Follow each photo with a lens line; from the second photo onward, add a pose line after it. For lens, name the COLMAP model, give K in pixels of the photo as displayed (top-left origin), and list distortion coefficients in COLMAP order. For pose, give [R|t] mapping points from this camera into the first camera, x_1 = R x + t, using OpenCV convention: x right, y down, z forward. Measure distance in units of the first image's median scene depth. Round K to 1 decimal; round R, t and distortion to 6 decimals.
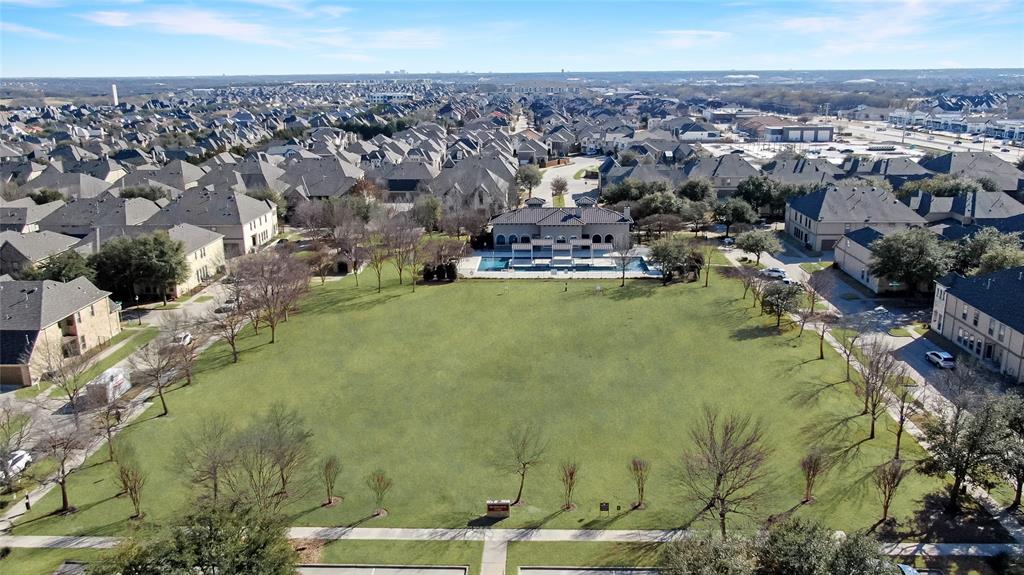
lens RADIAL K [[774.9, 0, 510.9], [0, 774.9, 286.3], [0, 0, 1]] dist [-0.011637, 0.005249]
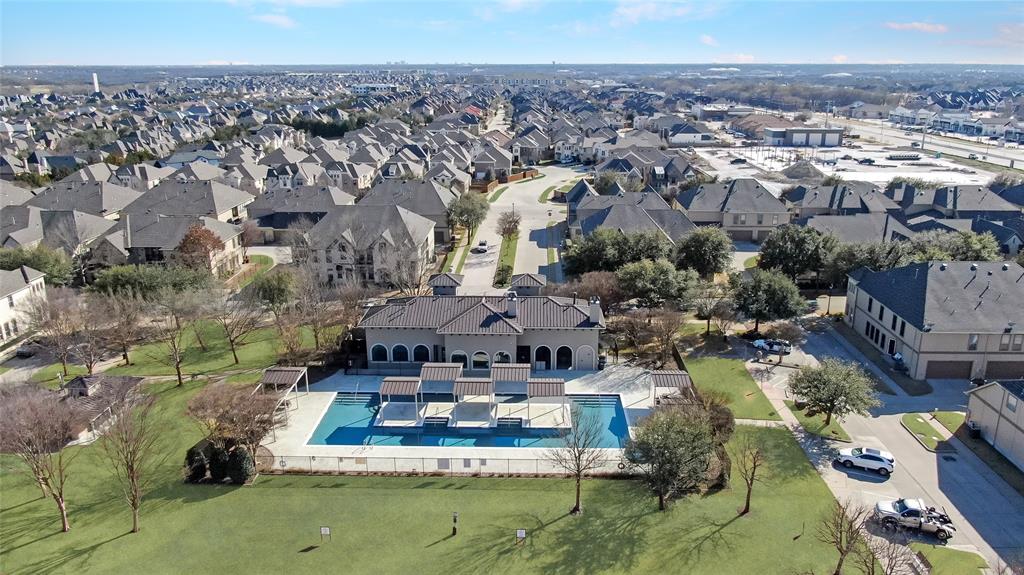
lens RADIAL K [[728.4, 0, 509.8], [0, 728.4, 286.7], [0, 0, 1]] dist [-0.013695, 0.004838]
pose [[0.999949, 0.005869, 0.008274, 0.030200], [-0.006098, 0.999592, 0.027898, -0.047224], [-0.008106, -0.027947, 0.999577, 0.167674]]
